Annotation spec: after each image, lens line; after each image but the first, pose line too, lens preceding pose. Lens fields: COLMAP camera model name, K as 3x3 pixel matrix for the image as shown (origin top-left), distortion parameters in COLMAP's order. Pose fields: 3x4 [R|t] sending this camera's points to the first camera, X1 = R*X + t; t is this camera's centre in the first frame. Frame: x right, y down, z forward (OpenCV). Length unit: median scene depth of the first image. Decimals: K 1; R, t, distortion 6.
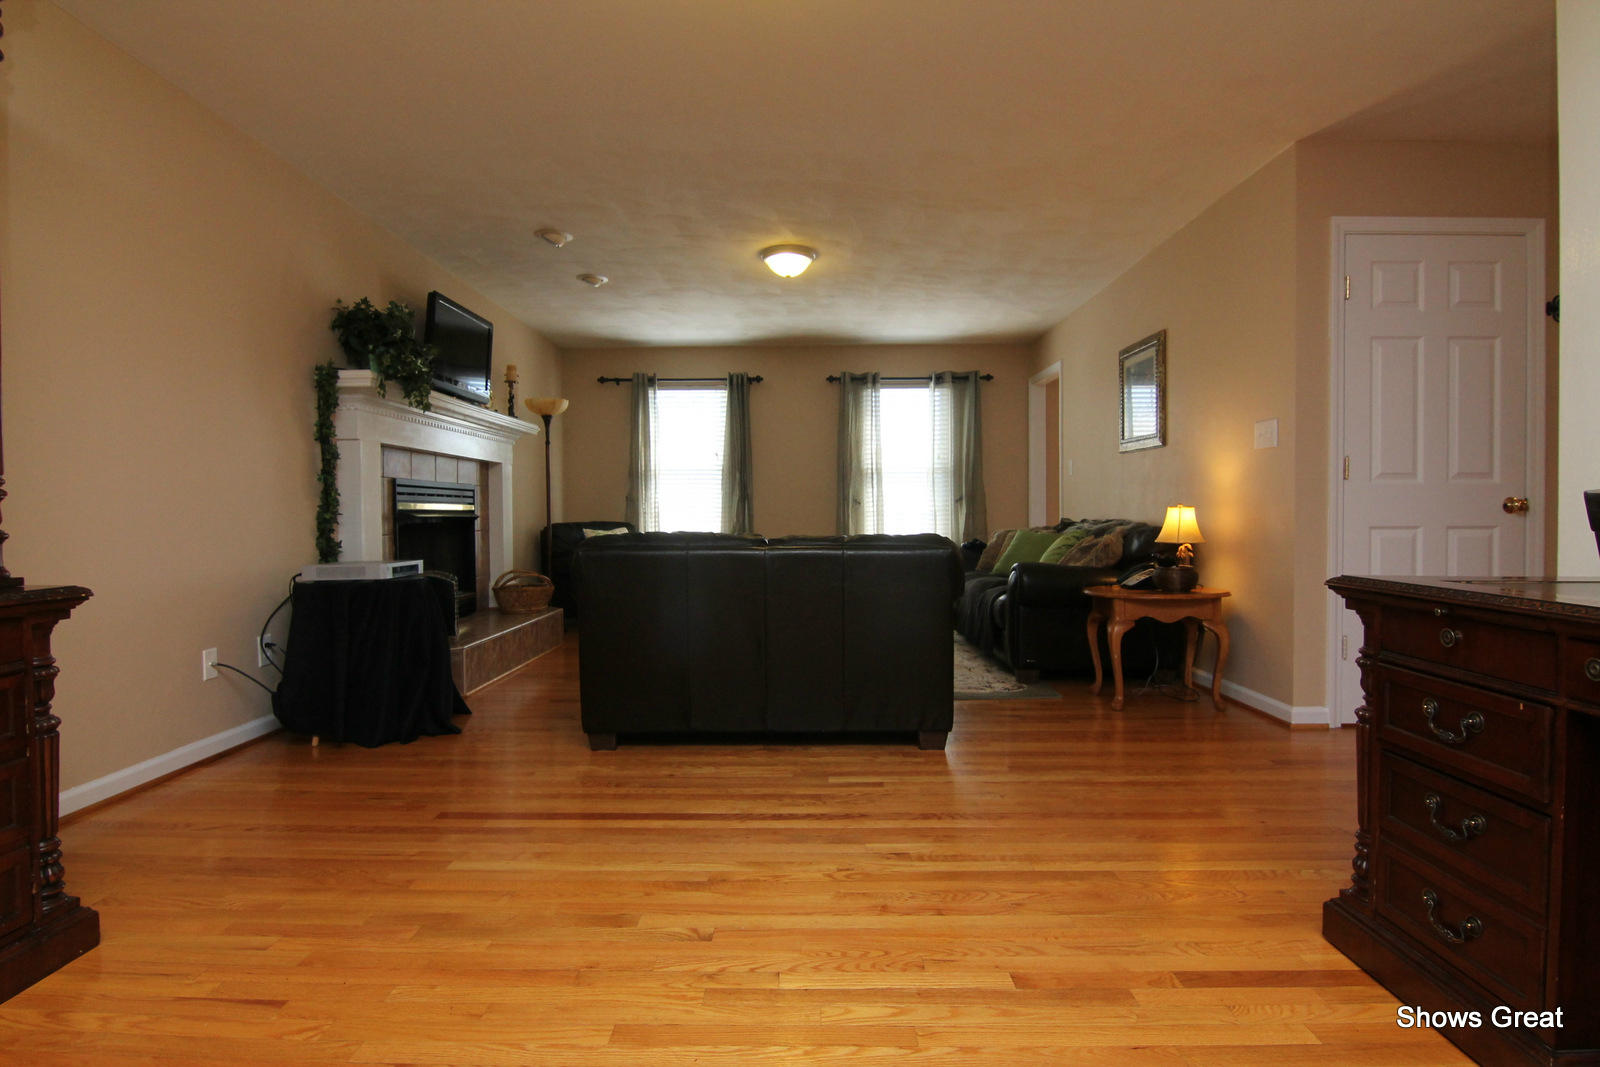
lens RADIAL K [[822.9, 0, 795.1], [0, 822.9, 524.9], [0, 0, 1]] dist [-0.004325, -0.011745]
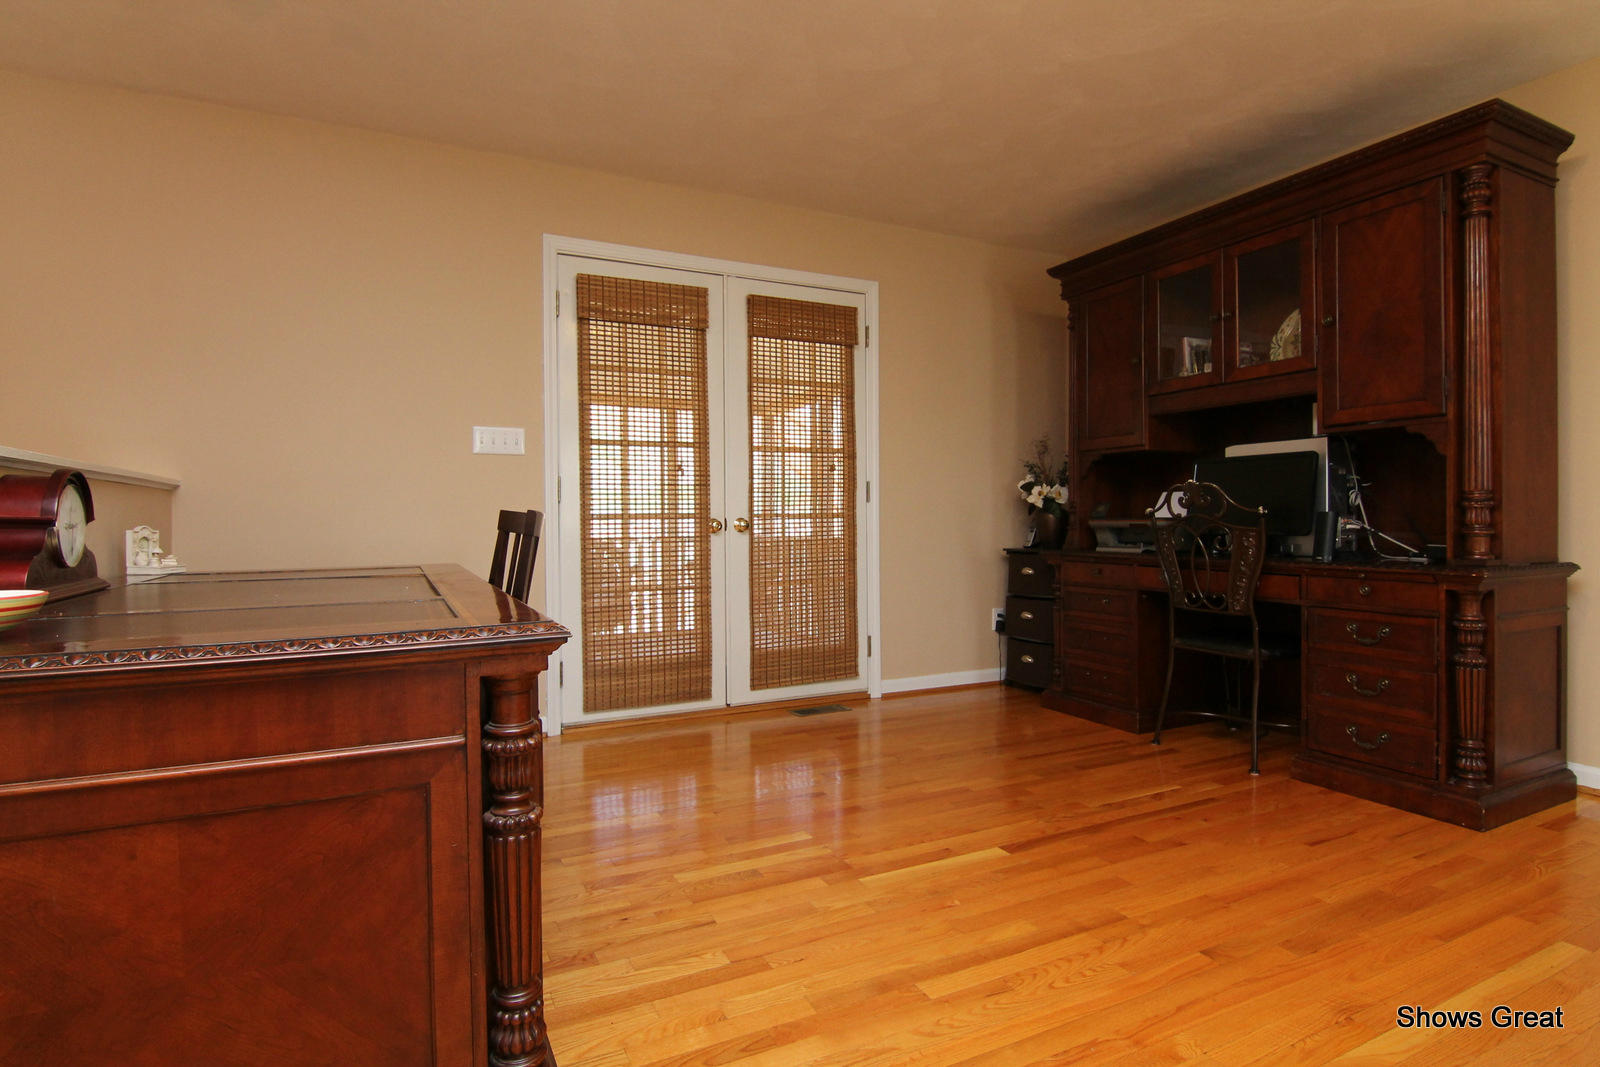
lens RADIAL K [[822.9, 0, 795.1], [0, 822.9, 524.9], [0, 0, 1]] dist [-0.004325, -0.011745]
pose [[-0.888714, 0.011057, -0.458328, 0.357896], [0.000715, 0.999741, 0.022732, -0.014423], [0.458461, 0.019875, -0.888492, 0.757305]]
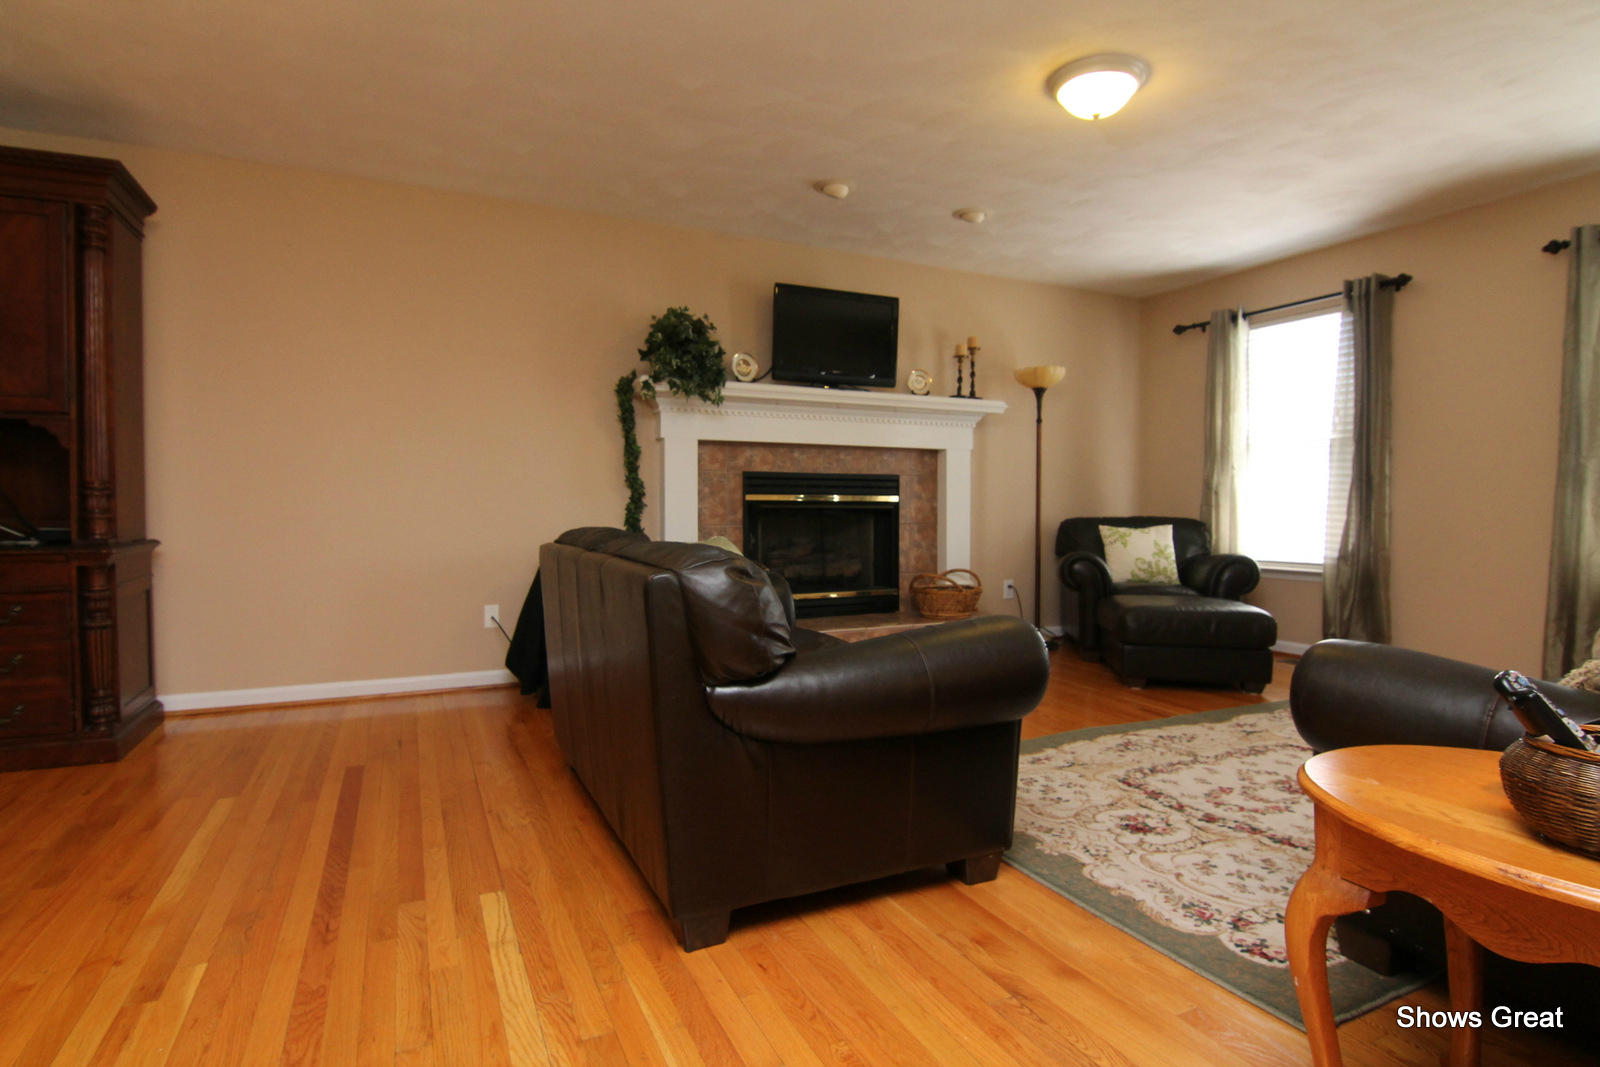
lens RADIAL K [[822.9, 0, 795.1], [0, 822.9, 524.9], [0, 0, 1]] dist [-0.004325, -0.011745]
pose [[0.438145, 0.027610, -0.898480, 0.564479], [-0.017858, 0.999598, 0.022008, -0.013864], [0.898727, 0.006402, 0.438462, 0.682671]]
